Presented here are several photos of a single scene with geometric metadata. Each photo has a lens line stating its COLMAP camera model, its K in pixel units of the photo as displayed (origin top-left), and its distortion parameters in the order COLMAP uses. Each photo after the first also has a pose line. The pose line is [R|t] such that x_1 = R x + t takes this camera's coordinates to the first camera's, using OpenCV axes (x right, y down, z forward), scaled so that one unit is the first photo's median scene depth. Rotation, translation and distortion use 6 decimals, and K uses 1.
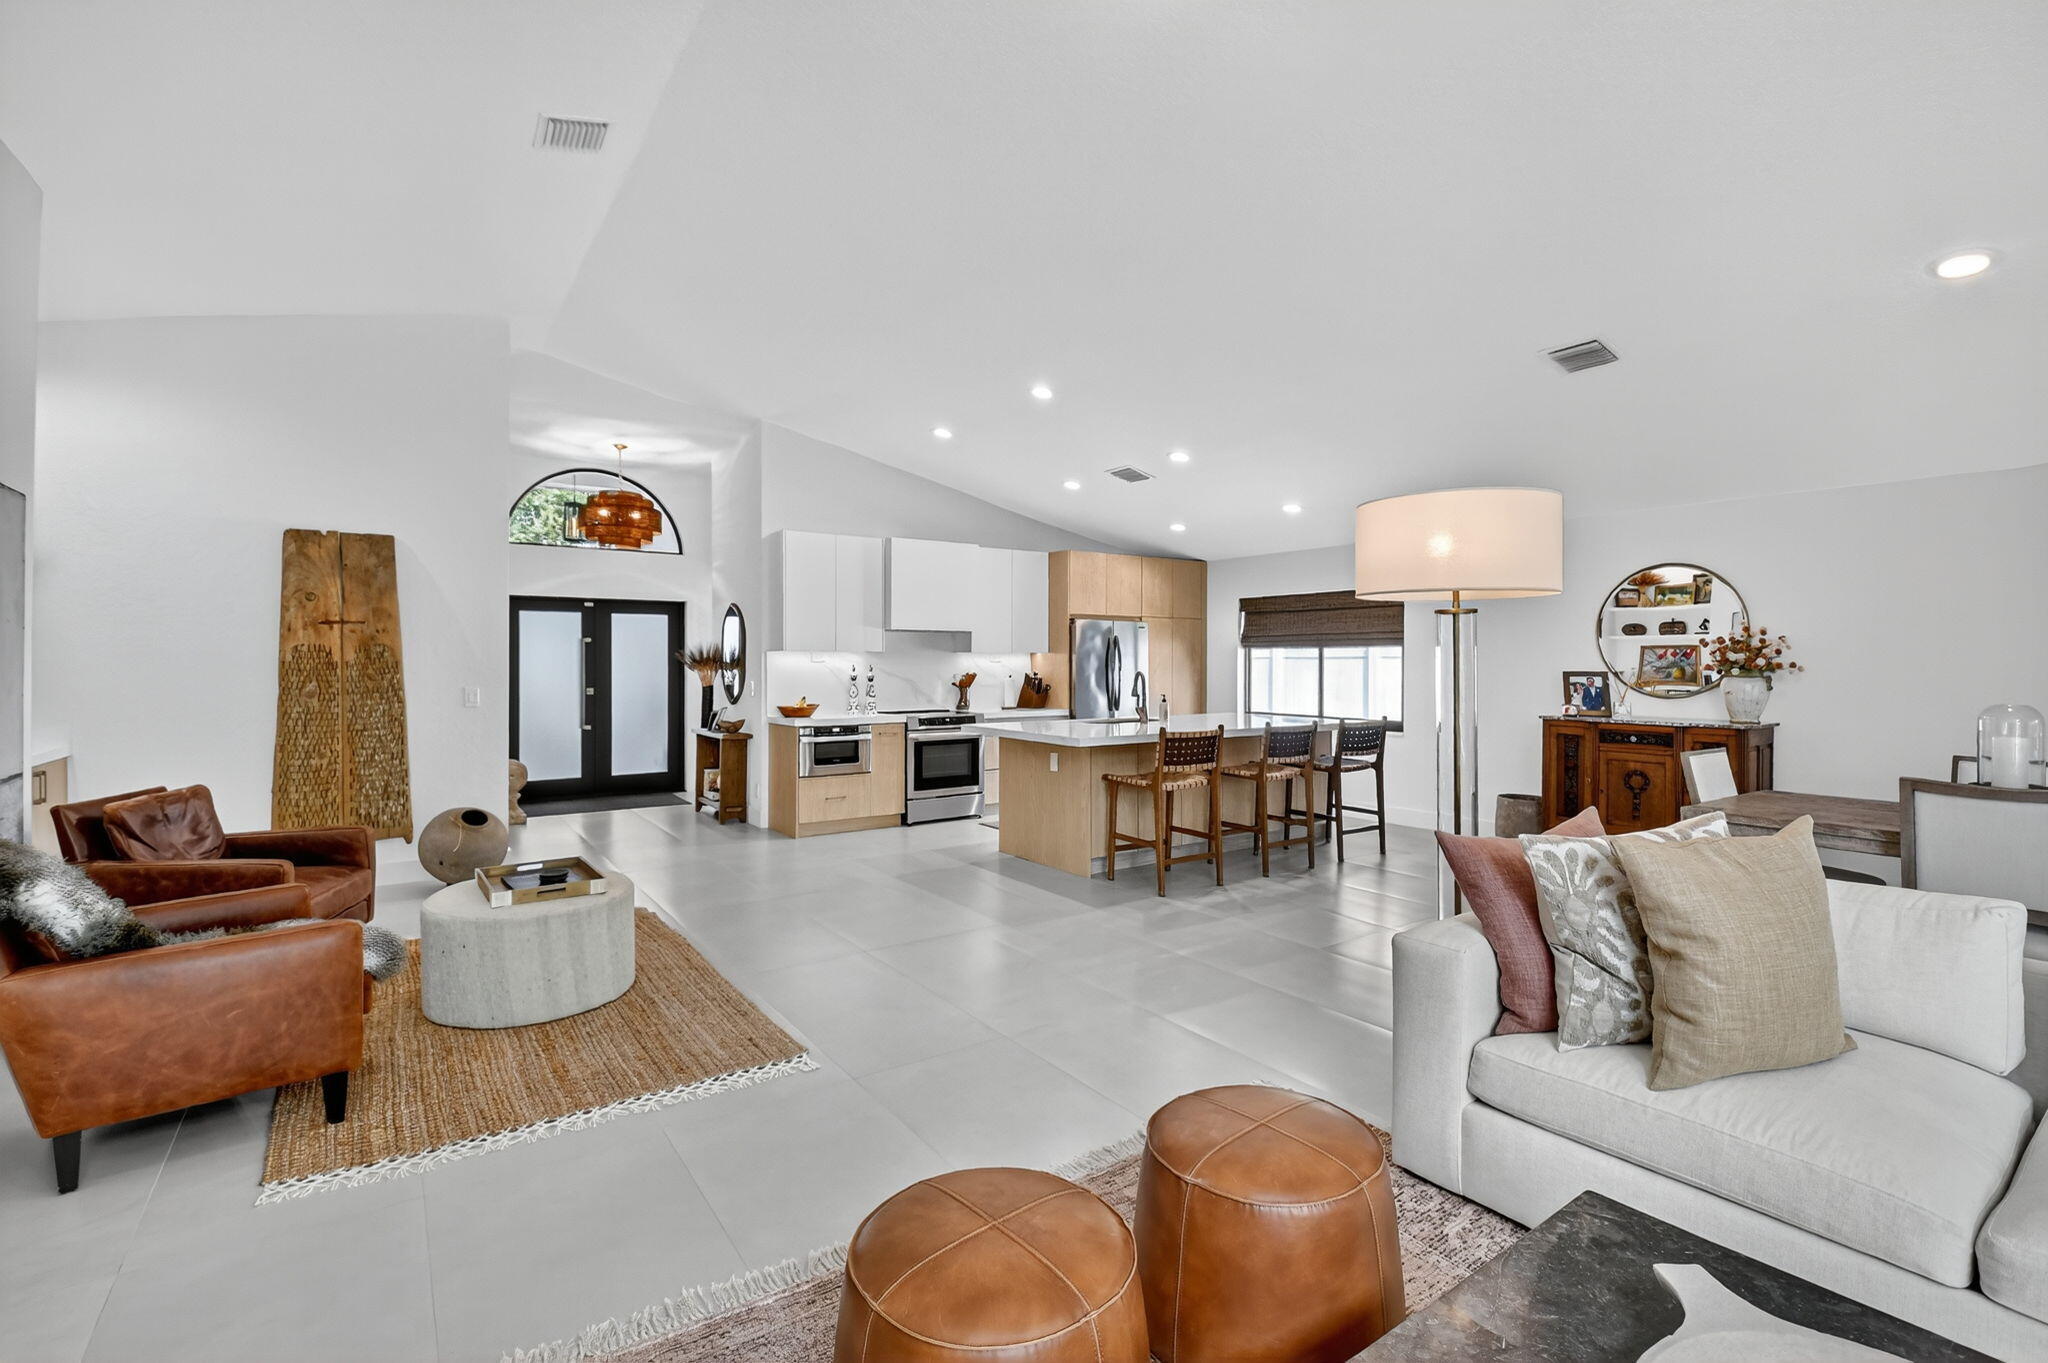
lens RADIAL K [[916.0, 0, 1020.9], [0, 916.0, 660.8], [0, 0, 1]] dist [-0.001578, -0.000576]
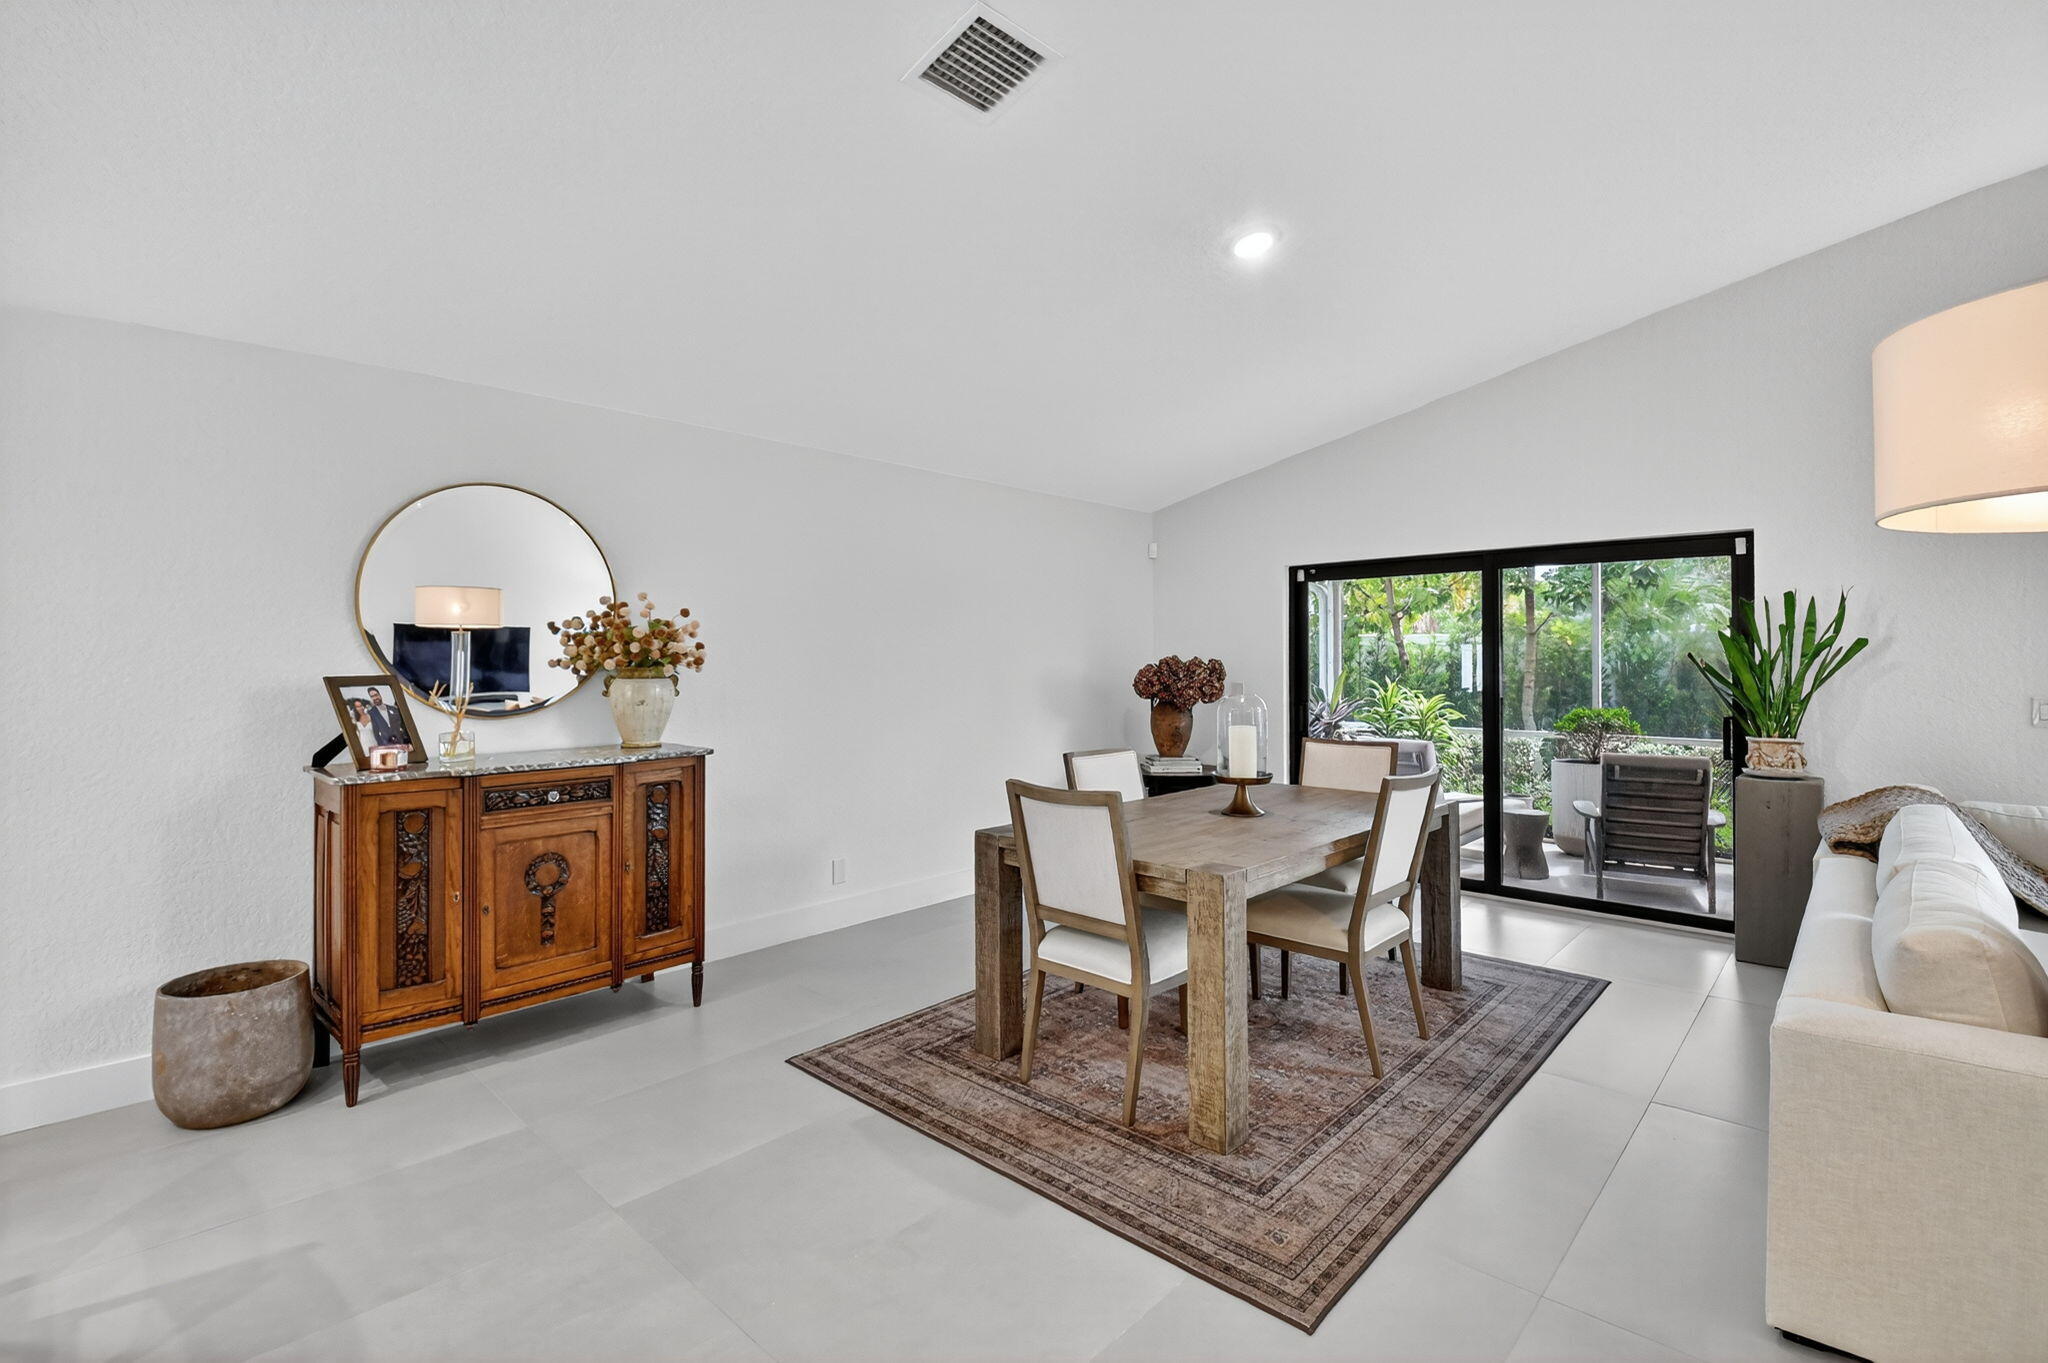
lens RADIAL K [[919.4, 0, 1038.1], [0, 919.4, 648.1], [0, 0, 1]] dist [0.022930, -0.027169]
pose [[-0.209668, 0.007907, 0.977741, 0.061459], [0.003060, 0.999968, -0.007430, 0.001658], [-0.977768, 0.001434, -0.209685, 0.747498]]
